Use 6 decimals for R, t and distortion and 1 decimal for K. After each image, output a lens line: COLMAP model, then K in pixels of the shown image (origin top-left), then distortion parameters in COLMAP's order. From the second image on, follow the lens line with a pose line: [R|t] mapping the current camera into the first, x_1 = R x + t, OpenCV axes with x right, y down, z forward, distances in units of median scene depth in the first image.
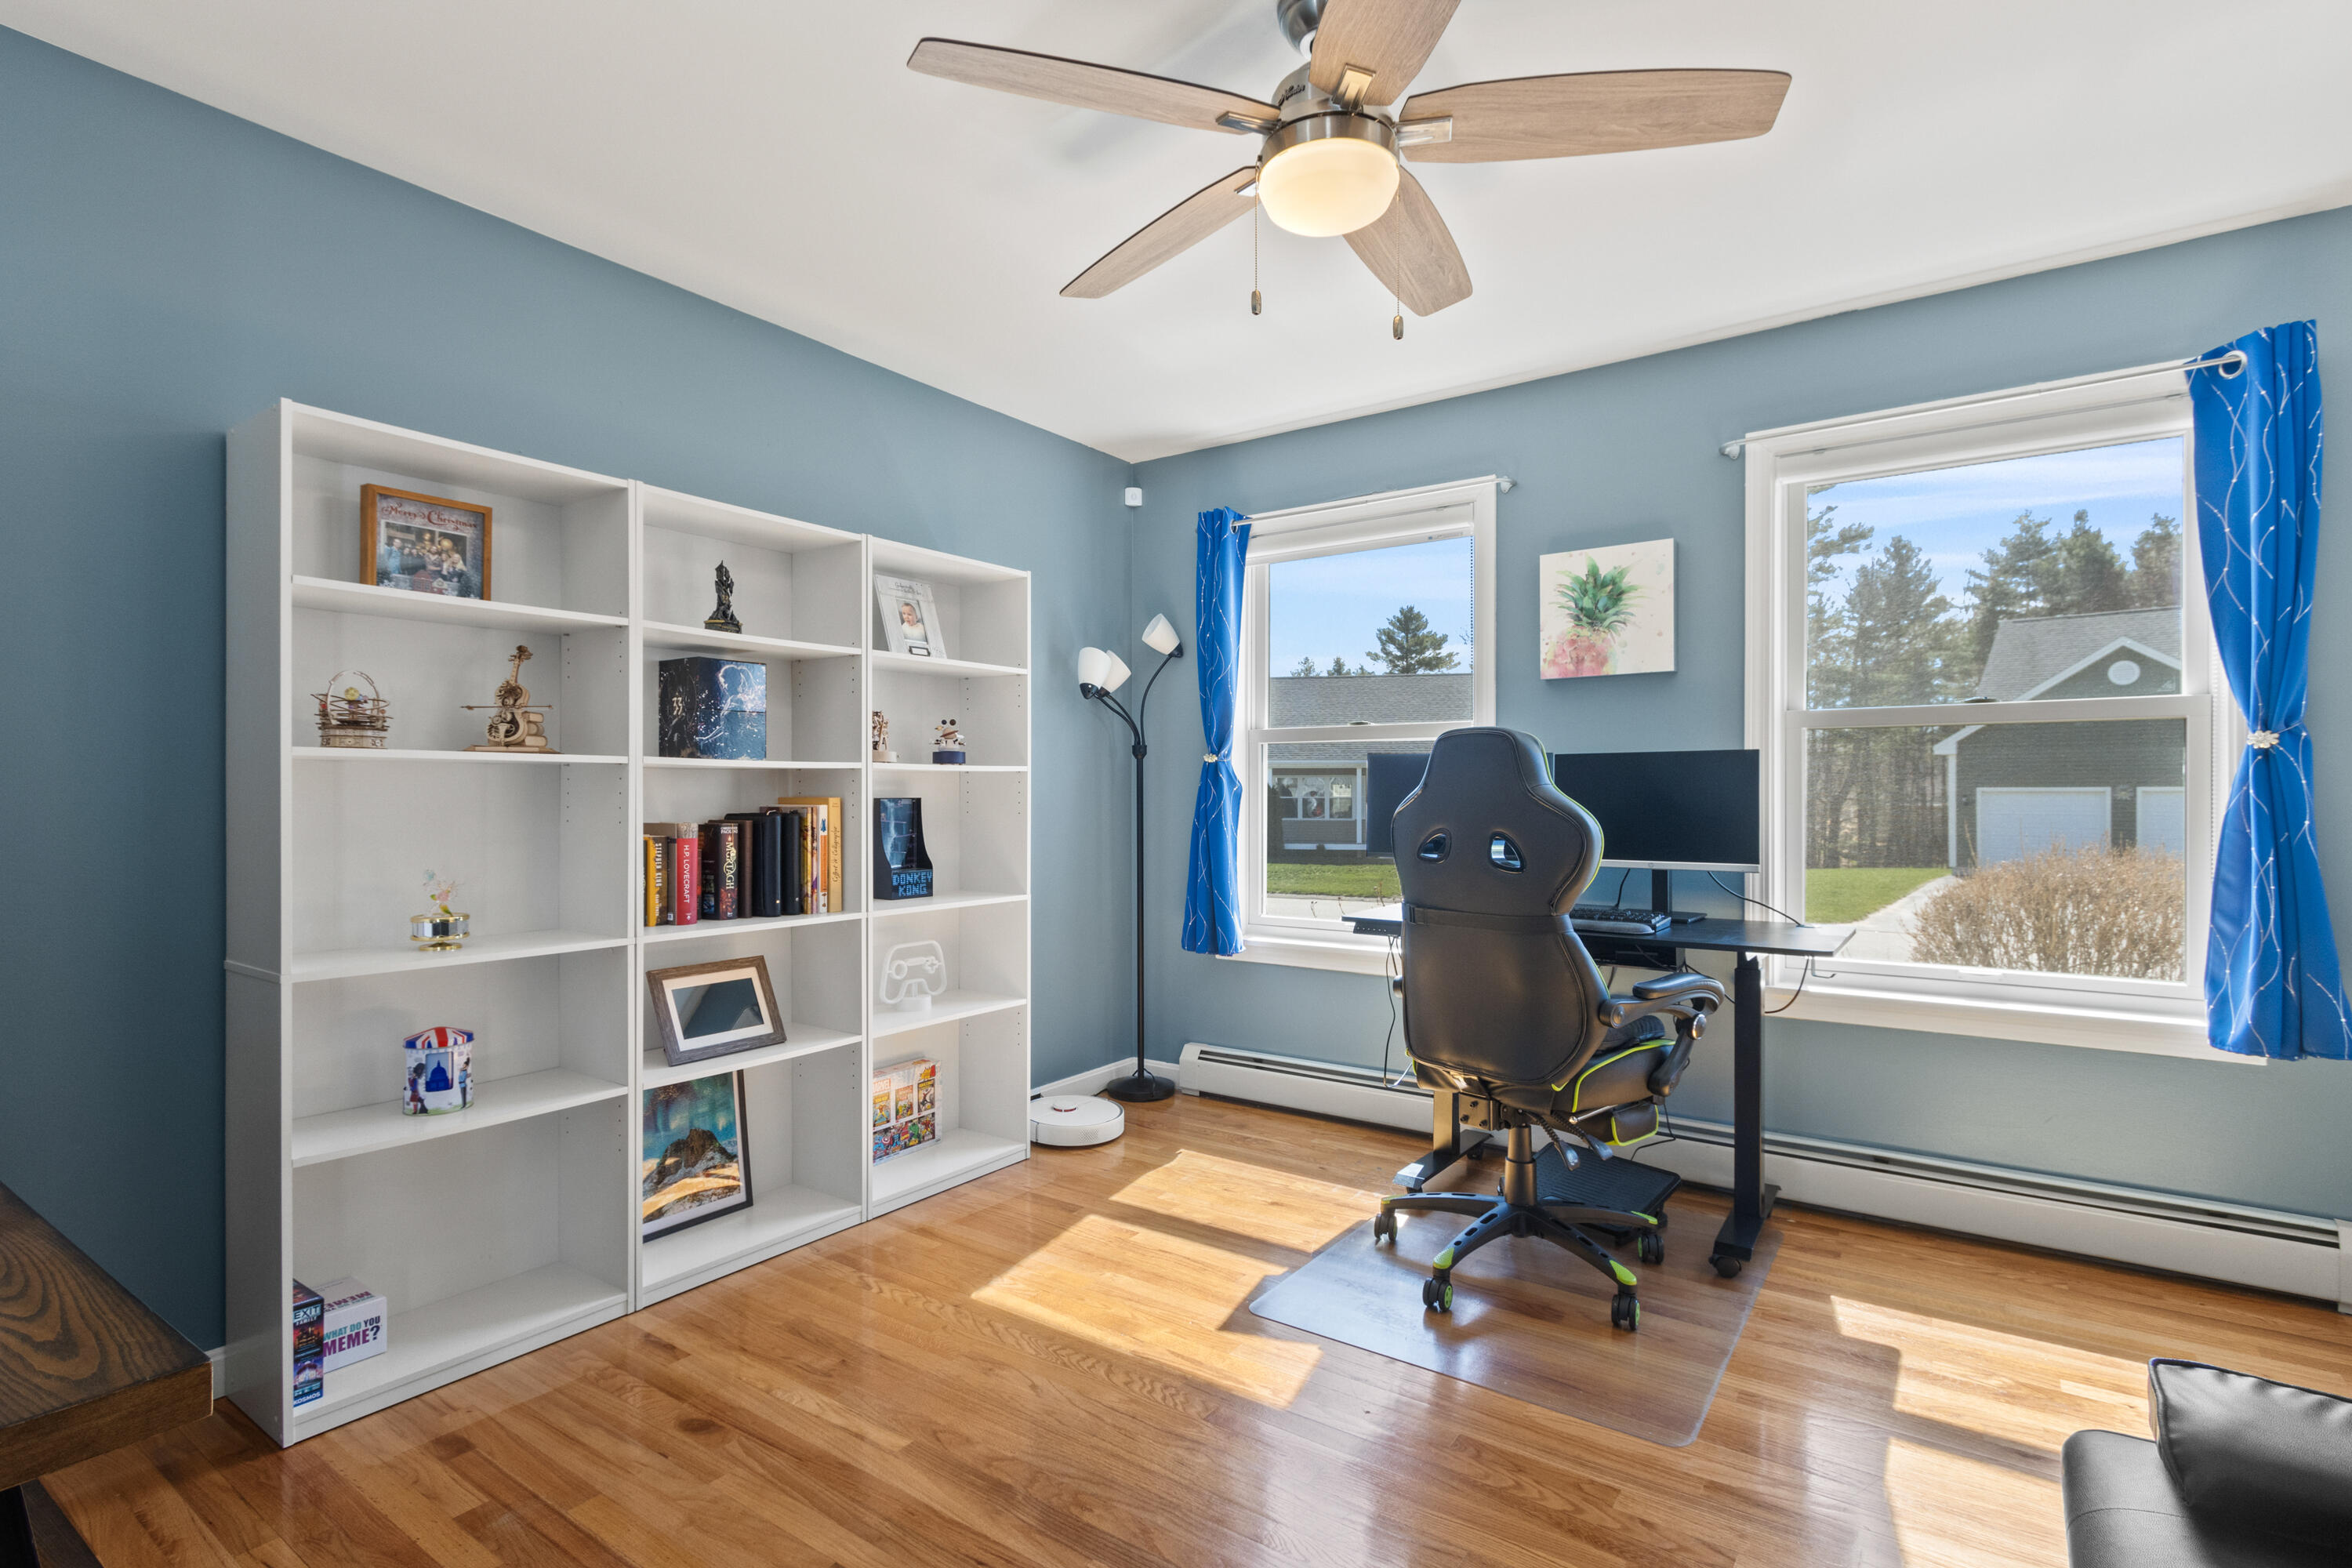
lens RADIAL K [[1132.4, 0, 1164.3], [0, 1132.4, 786.2], [0, 0, 1]] dist [0.005502, -0.002564]
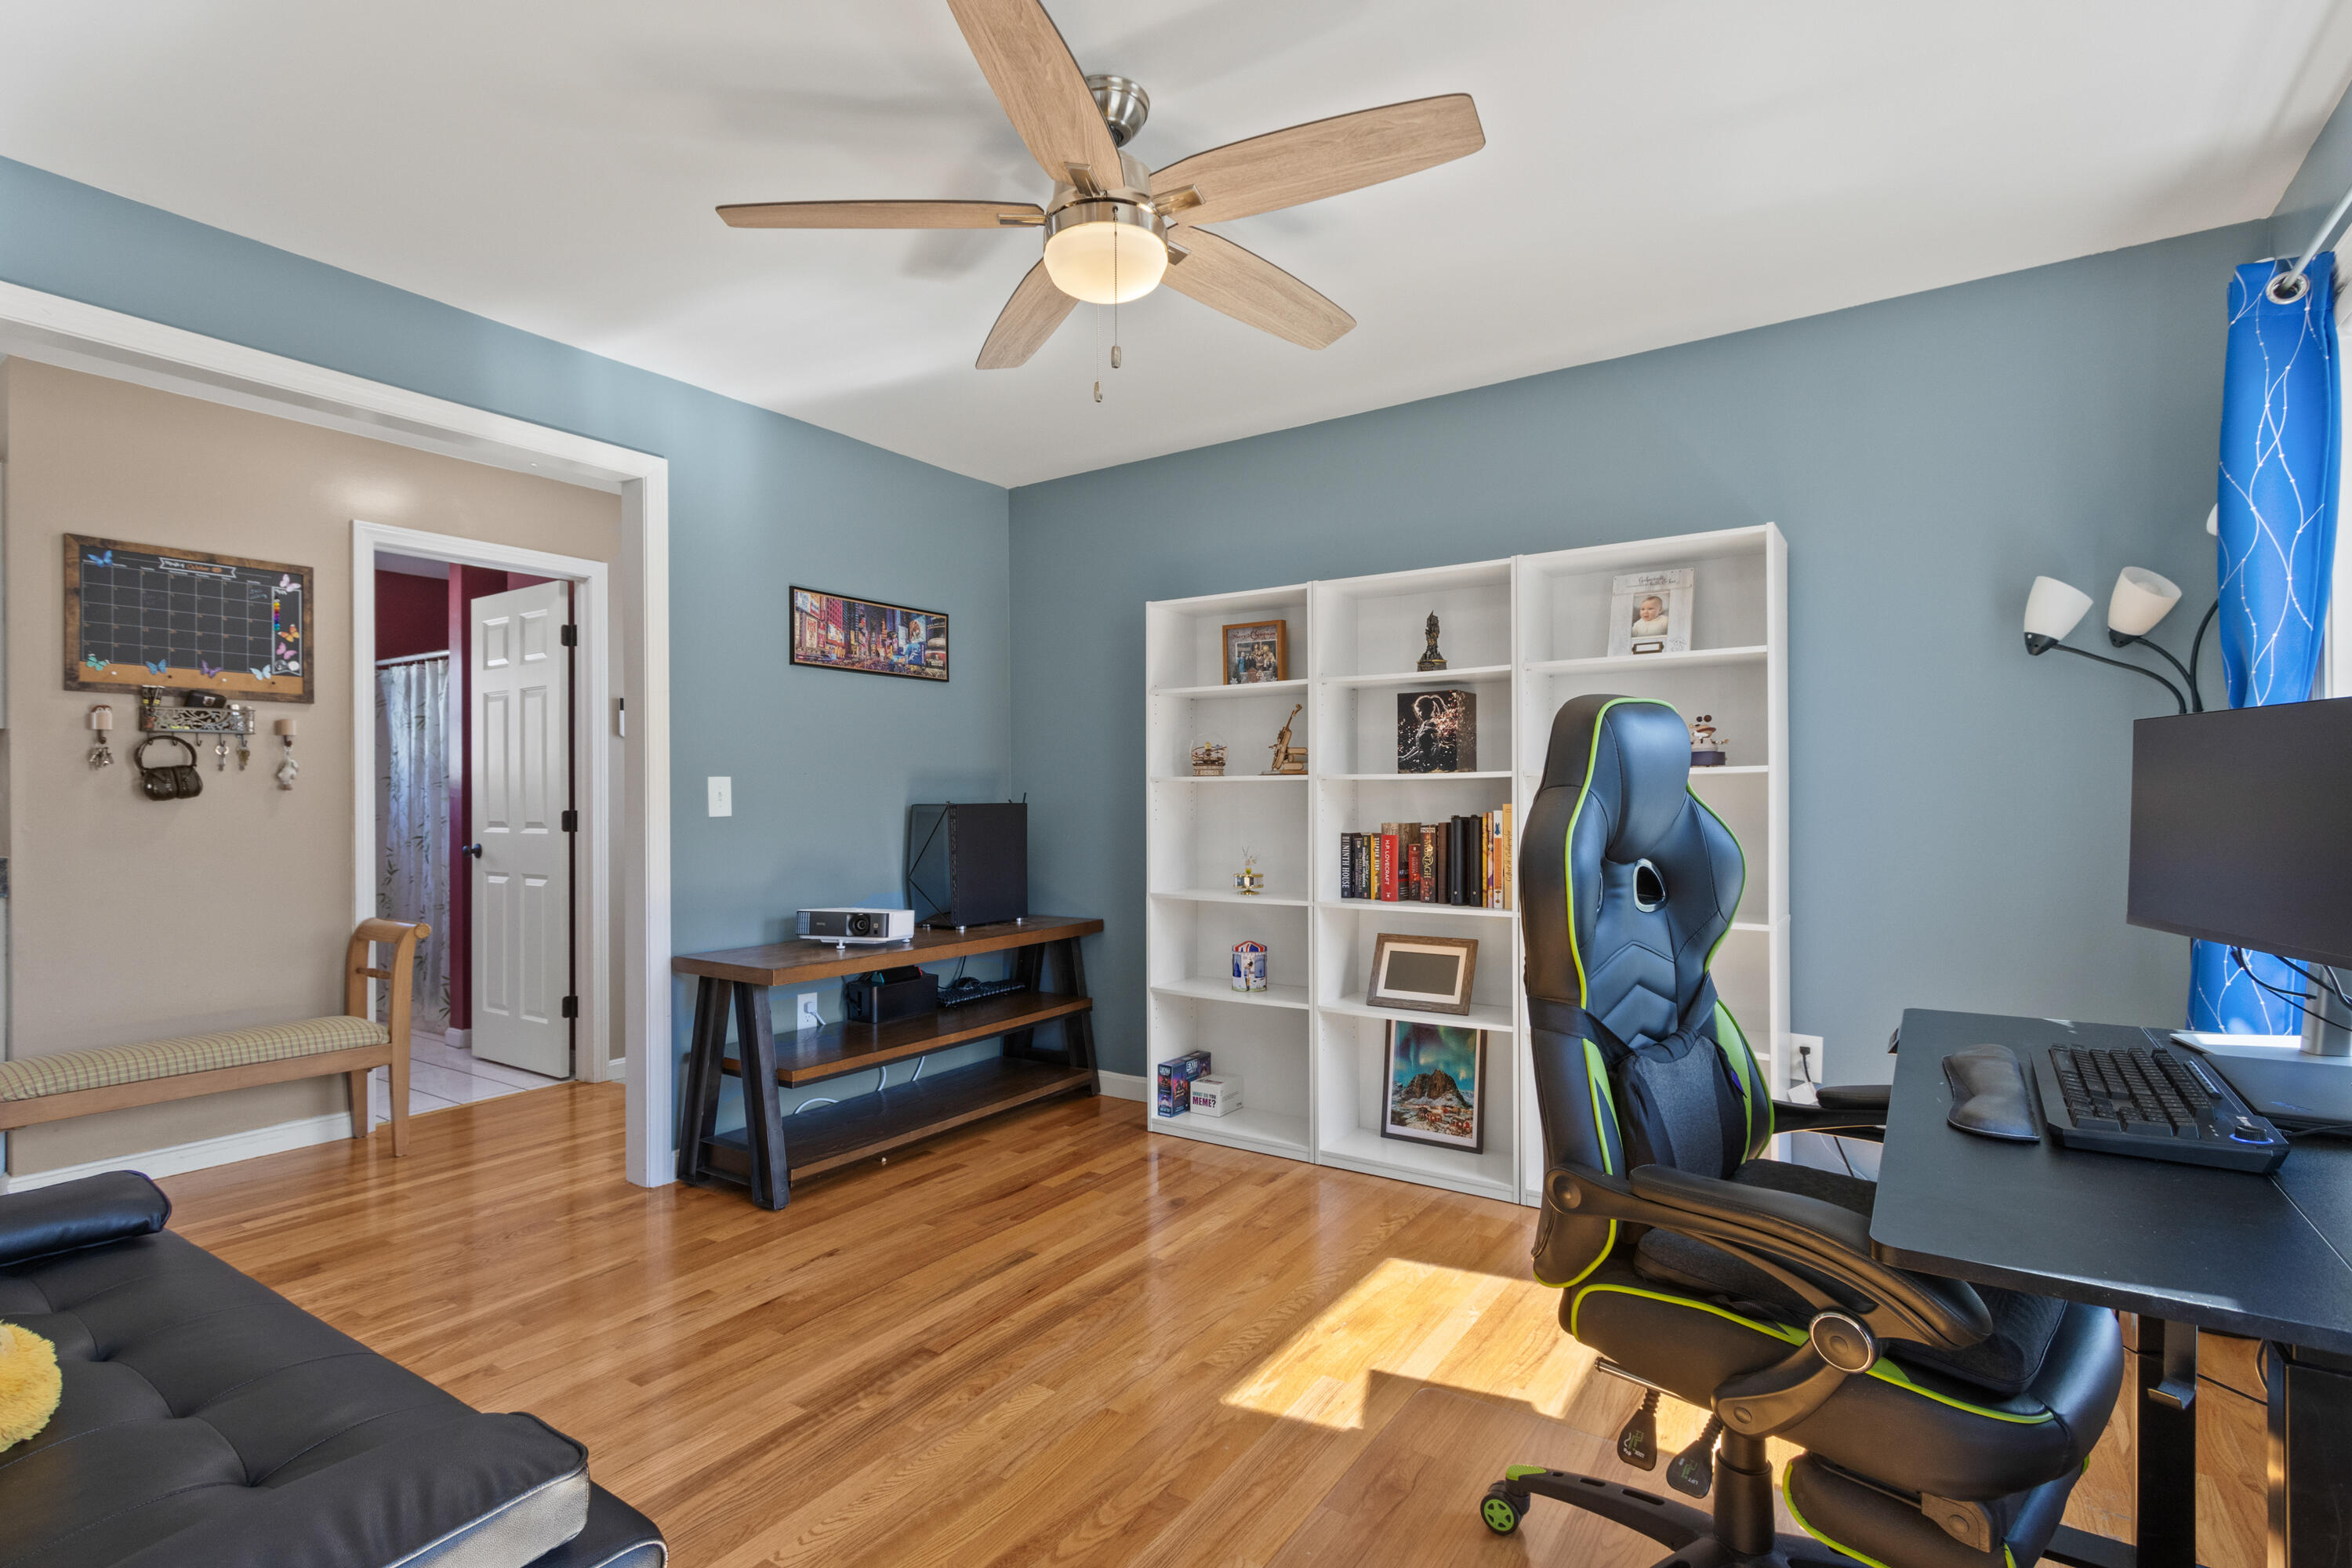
lens RADIAL K [[1132.4, 0, 1167.4], [0, 1132.4, 799.9], [0, 0, 1]] dist [0.005502, -0.002564]
pose [[0.017495, -0.002330, -0.999844, 0.841796], [0.008383, 0.999962, -0.002183, 0.005920], [0.999812, -0.008343, 0.017514, 0.697279]]
